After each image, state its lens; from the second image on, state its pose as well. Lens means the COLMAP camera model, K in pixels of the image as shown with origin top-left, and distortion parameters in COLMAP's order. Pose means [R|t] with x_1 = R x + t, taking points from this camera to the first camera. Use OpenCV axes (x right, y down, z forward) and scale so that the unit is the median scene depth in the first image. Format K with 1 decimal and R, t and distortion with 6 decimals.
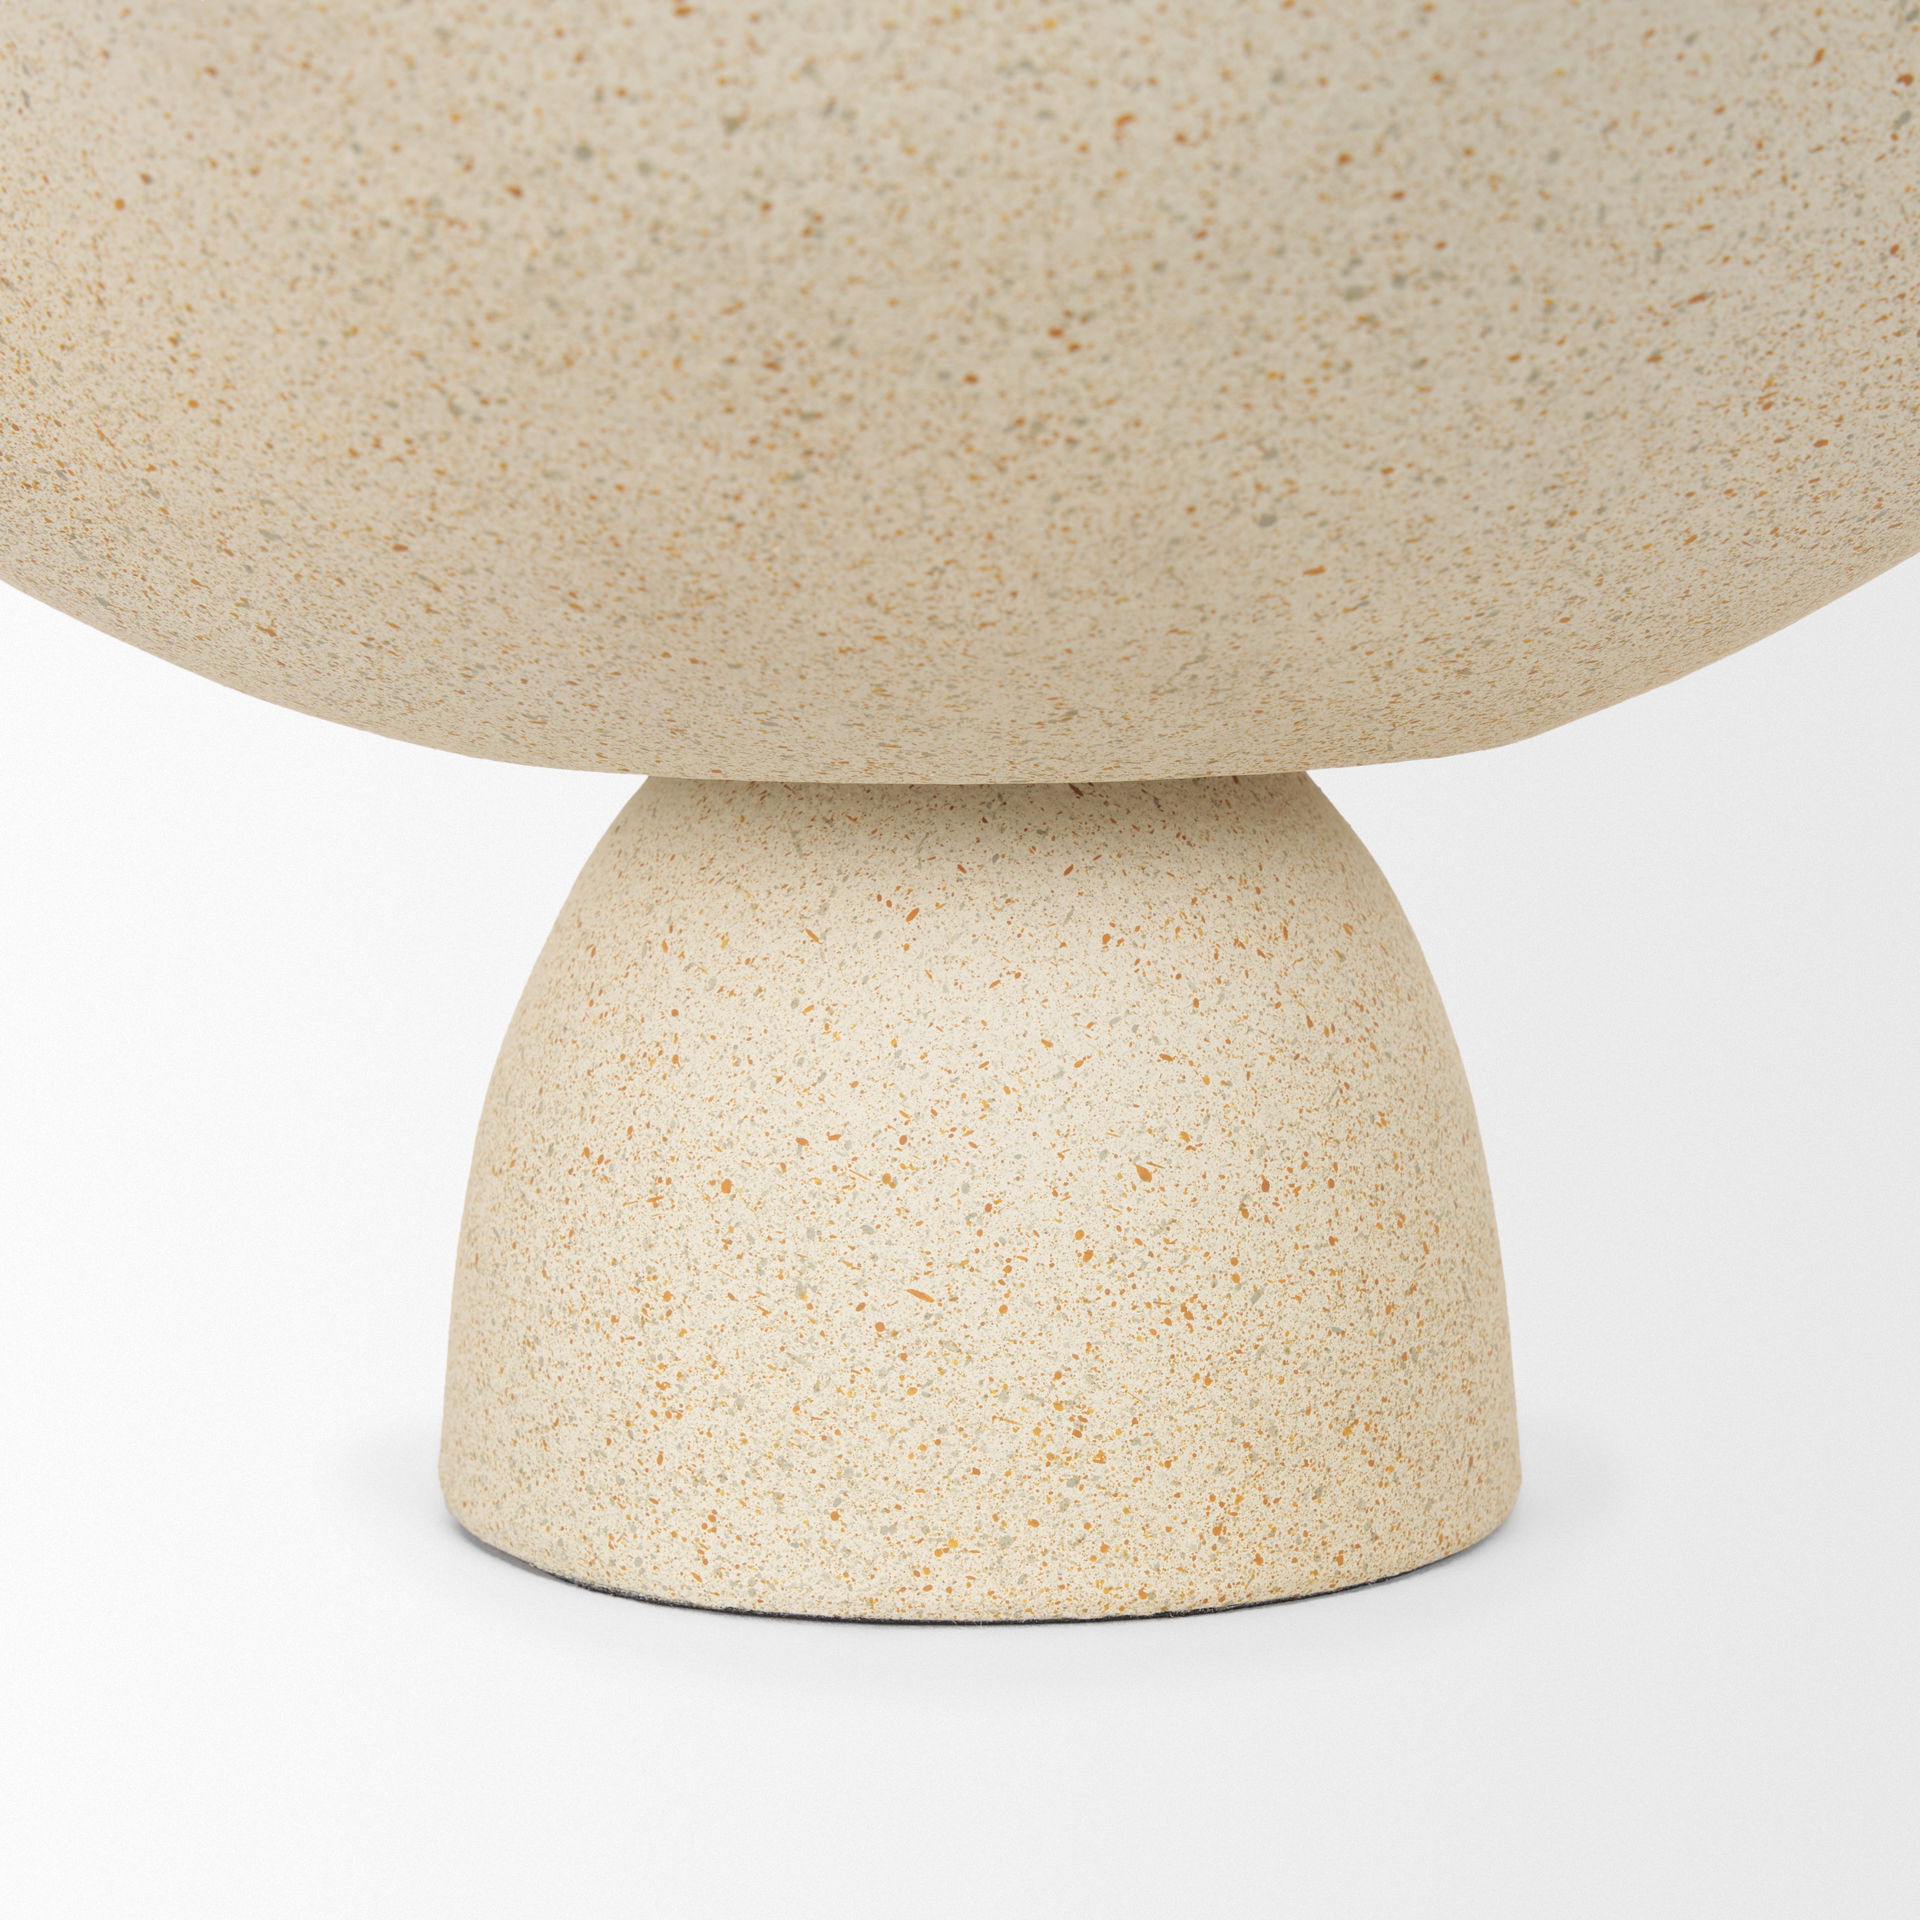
lens RADIAL K [[4064.4, 0, 983.5], [0, 4064.4, 1071.2], [0, 0, 1]] dist [0.061706, 0.000000]
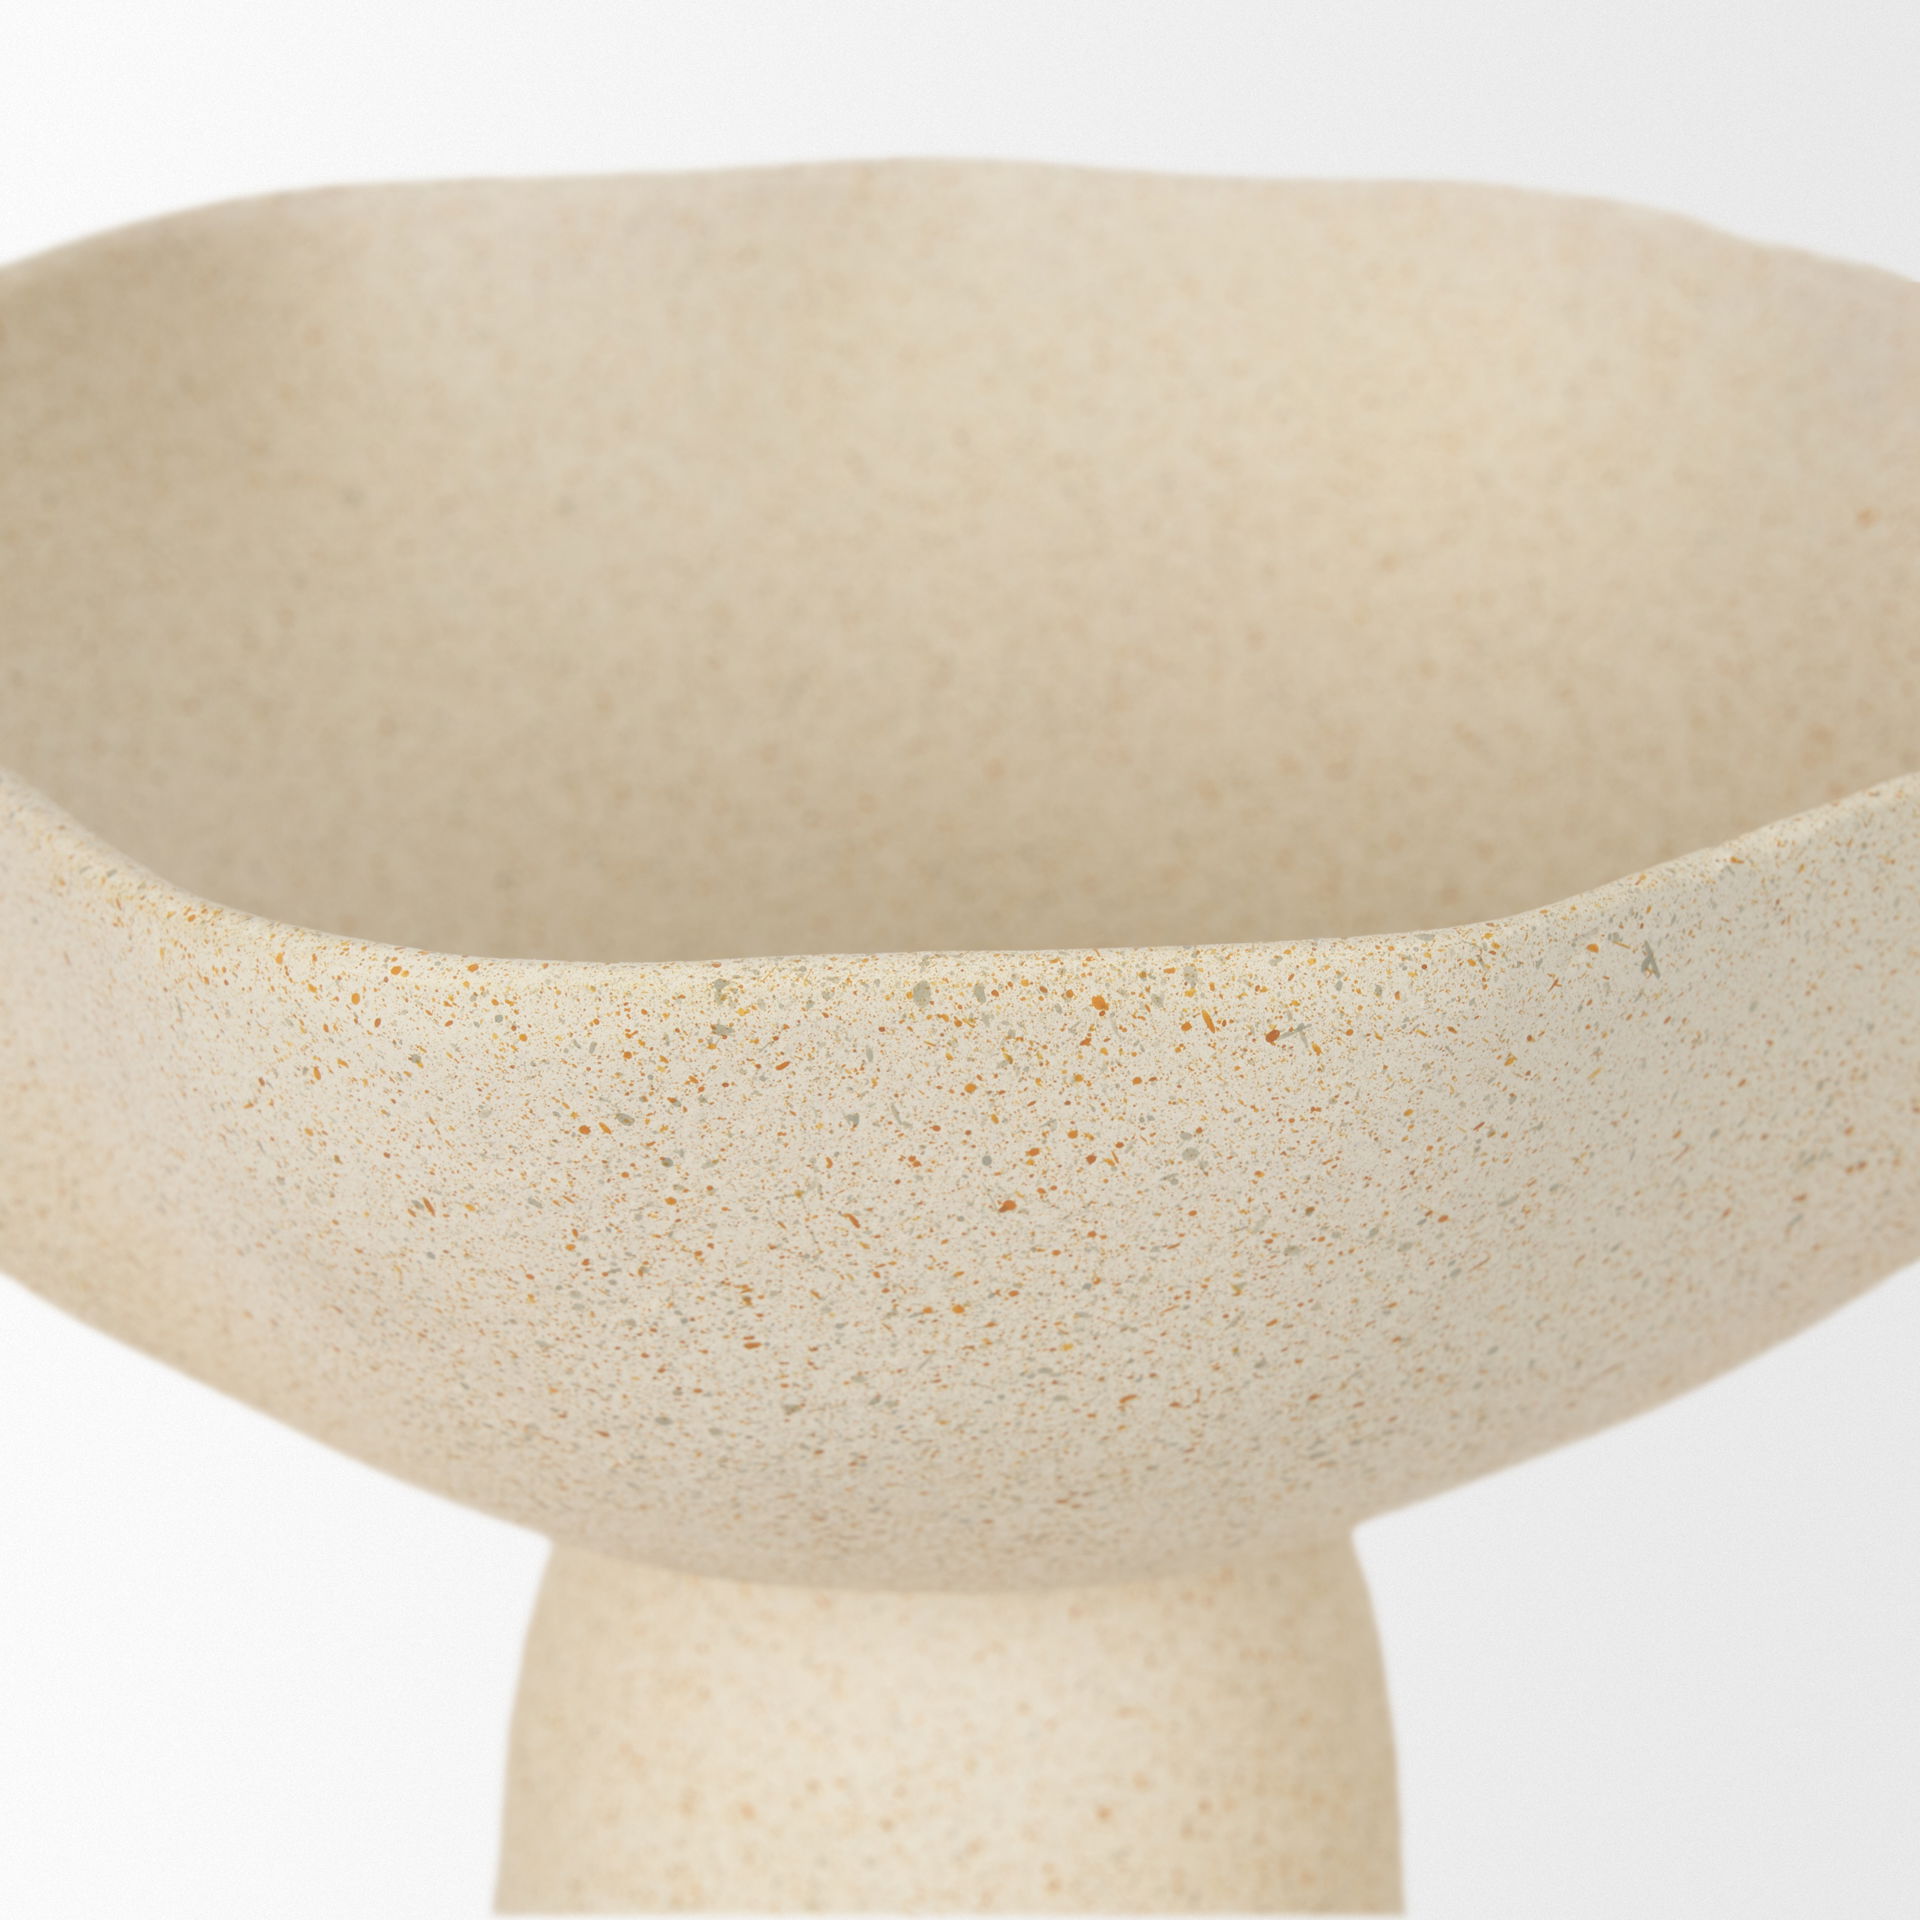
lens RADIAL K [[4064.4, 0, 894.1], [0, 4064.4, 691.9], [0, 0, 1]] dist [0.061706, 0.000000]
pose [[0.999828, 0.007597, 0.016902, -0.051998], [-0.011841, 0.963520, 0.267372, -0.718334], [-0.014254, -0.267527, 0.963445, -0.064714]]
